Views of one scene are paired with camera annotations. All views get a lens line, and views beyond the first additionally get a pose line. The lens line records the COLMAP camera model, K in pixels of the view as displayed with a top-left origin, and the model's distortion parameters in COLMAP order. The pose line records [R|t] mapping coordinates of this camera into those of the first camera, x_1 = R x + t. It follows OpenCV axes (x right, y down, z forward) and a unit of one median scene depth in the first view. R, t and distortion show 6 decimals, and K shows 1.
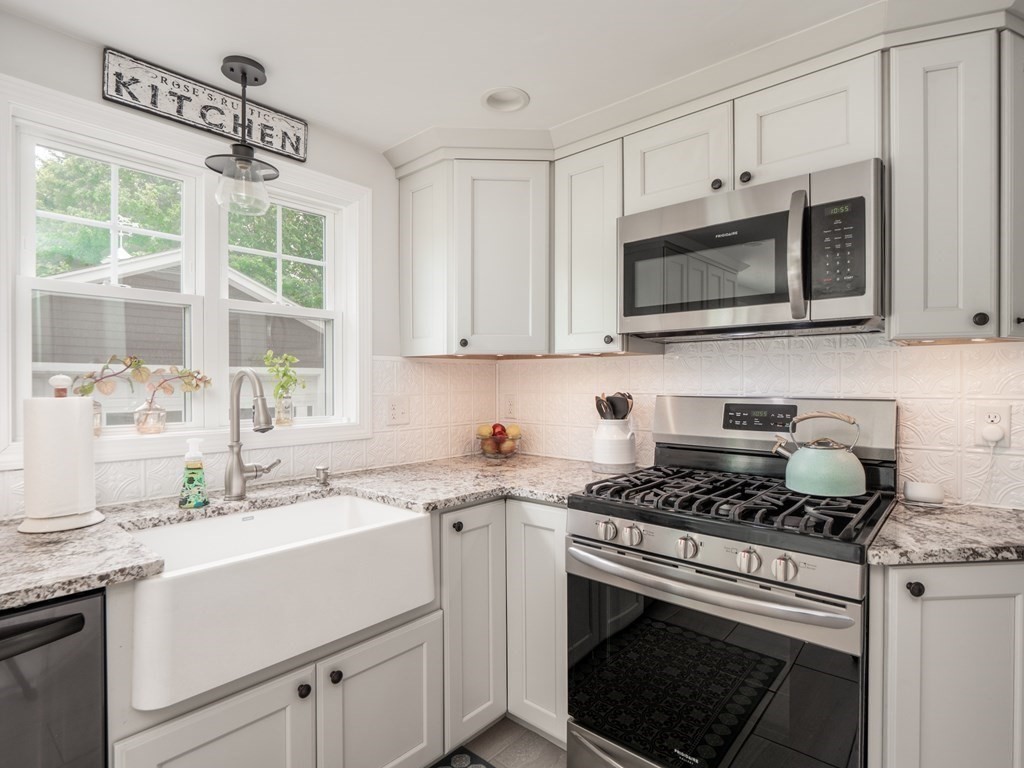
lens RADIAL K [[531.8, 0, 508.7], [0, 531.8, 385.2], [0, 0, 1]] dist [-0.005498, -0.002106]
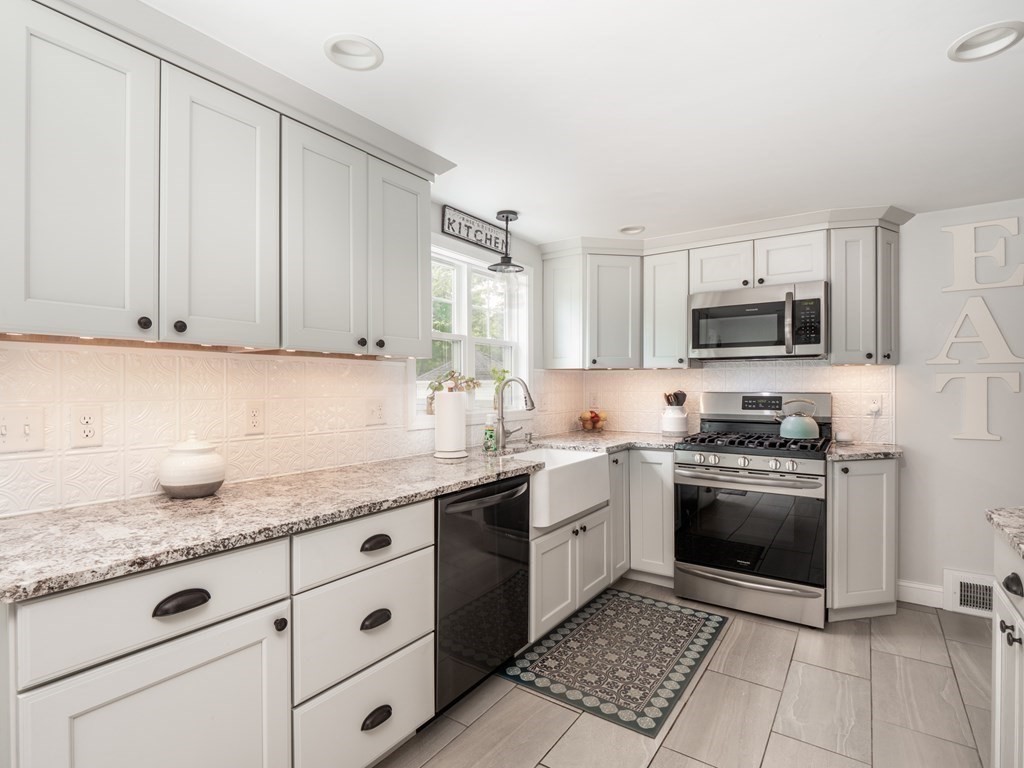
lens RADIAL K [[514.7, 0, 511.3], [0, 514.7, 387.7], [0, 0, 1]] dist [-0.002949, -0.000312]
pose [[0.992078, -0.001730, 0.125609, -0.711405], [0.002075, 0.999994, -0.002616, 0.010013], [-0.125604, 0.002856, 0.992076, -0.778731]]
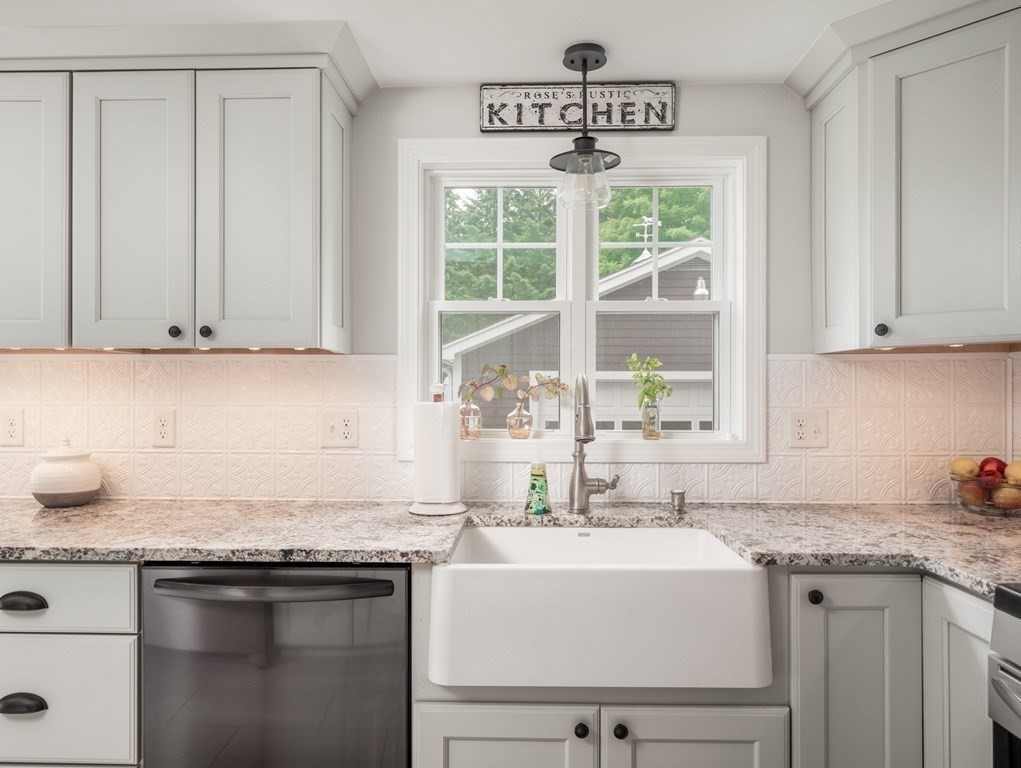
lens RADIAL K [[672.3, 0, 510.3], [0, 672.3, 393.2], [0, 0, 1]] dist [-0.001684, -0.000957]
pose [[0.649101, 0.004394, -0.760689, 0.323059], [-0.005660, 0.999984, 0.000946, 0.001101], [0.760681, 0.003691, 0.649115, 0.129348]]
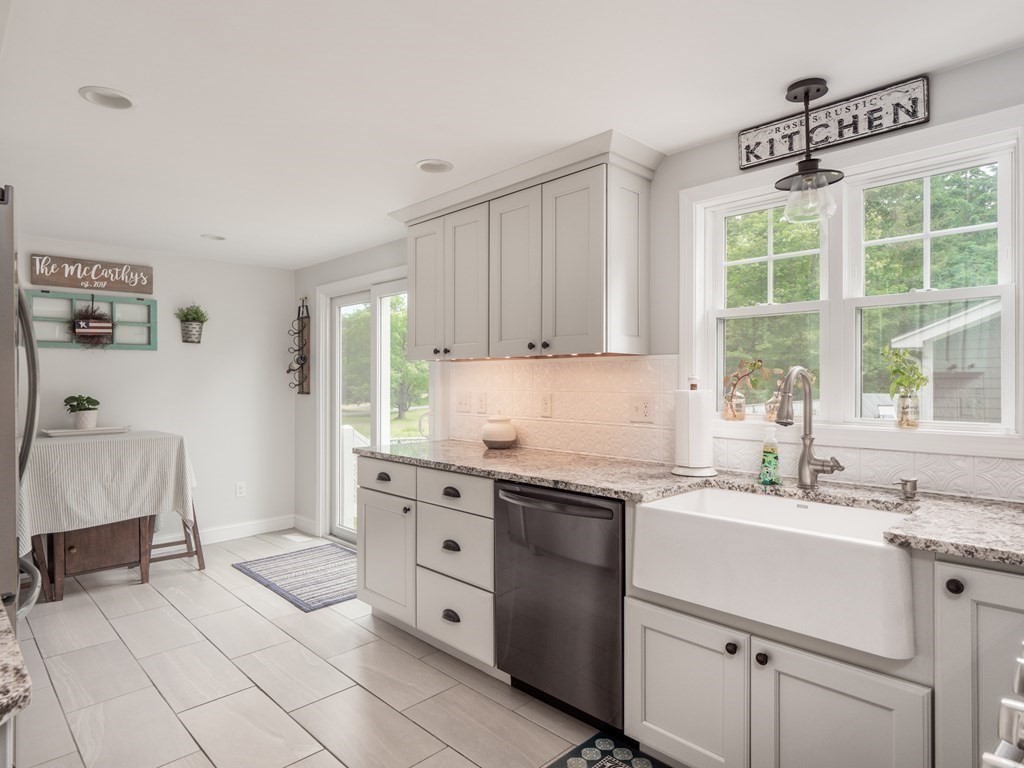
lens RADIAL K [[592.8, 0, 512.0], [0, 592.8, 384.0], [0, 0, 1]] dist [-0.001022, -0.001968]
pose [[-0.058611, 0.006377, -0.998261, 0.737043], [-0.004336, 0.999969, 0.006642, -0.003027], [0.998271, 0.004718, -0.058581, 0.476643]]
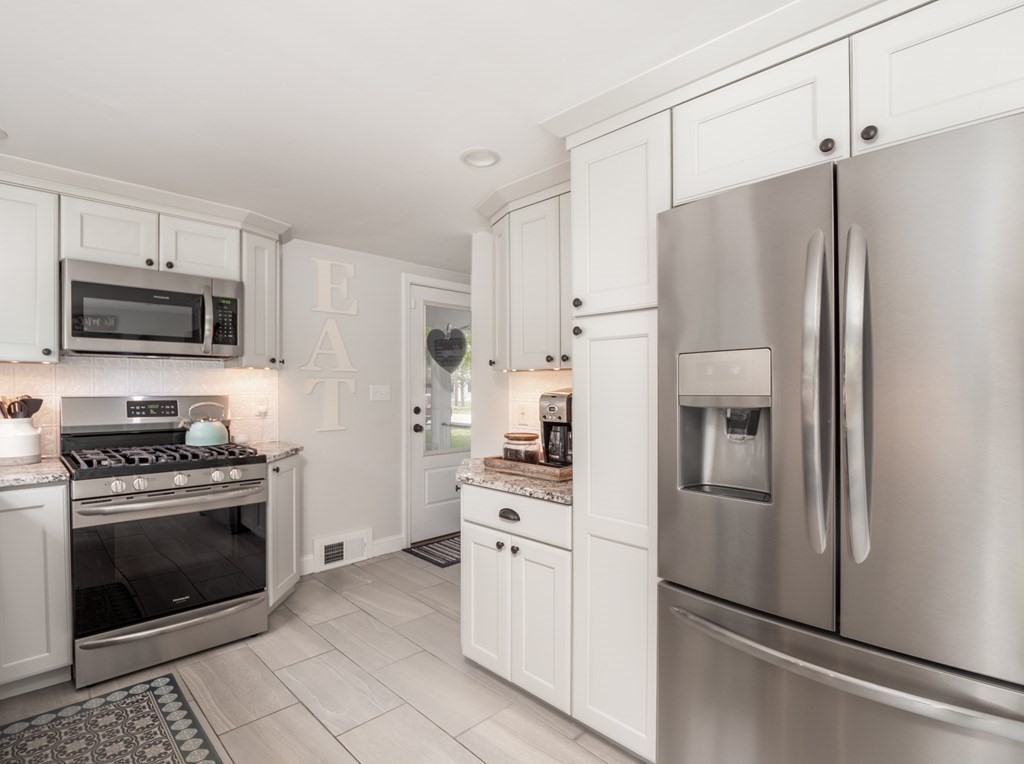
lens RADIAL K [[524.1, 0, 499.3], [0, 524.1, 392.6], [0, 0, 1]] dist [-0.001937, -0.000162]
pose [[0.081033, -0.012011, 0.996639, -1.114553], [0.000812, 0.999928, 0.011985, -0.006193], [-0.996711, -0.000162, 0.081037, -0.175568]]
